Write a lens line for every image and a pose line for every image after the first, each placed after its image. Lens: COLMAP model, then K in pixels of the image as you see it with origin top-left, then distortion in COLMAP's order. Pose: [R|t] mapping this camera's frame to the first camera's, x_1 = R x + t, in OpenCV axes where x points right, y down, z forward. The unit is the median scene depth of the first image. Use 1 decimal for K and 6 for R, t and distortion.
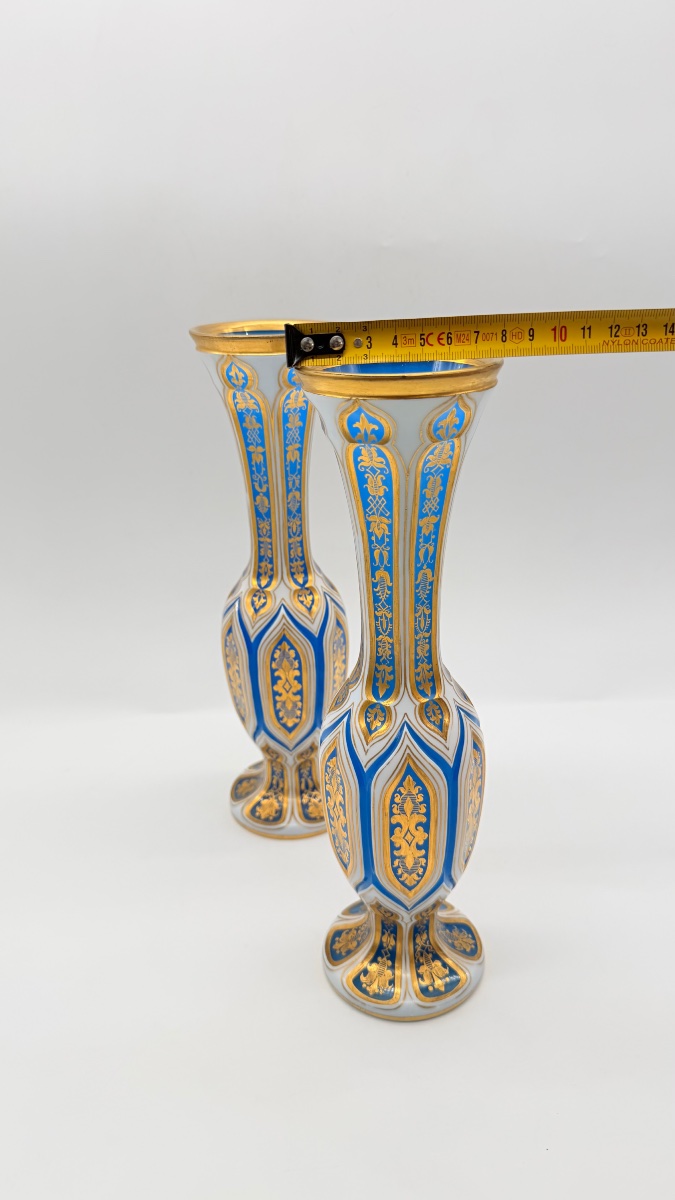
lens RADIAL K [[859.4, 0, 337.5], [0, 859.4, 600.0], [0, 0, 1]] dist [0.189699, -0.501139]
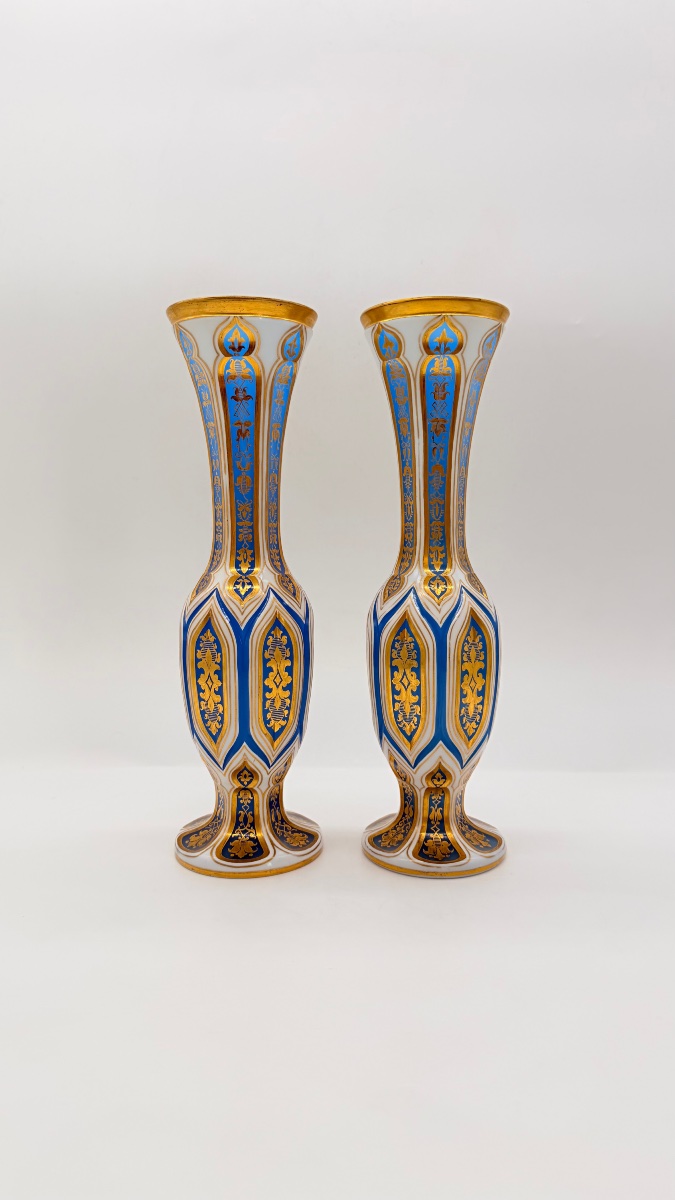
lens RADIAL K [[859.4, 0, 337.5], [0, 859.4, 600.0], [0, 0, 1]] dist [0.189699, -0.501139]
pose [[0.886590, -0.019995, 0.462124, -0.431193], [0.157628, 0.952326, -0.261206, 0.273205], [-0.434870, 0.304426, 0.847475, 0.169870]]
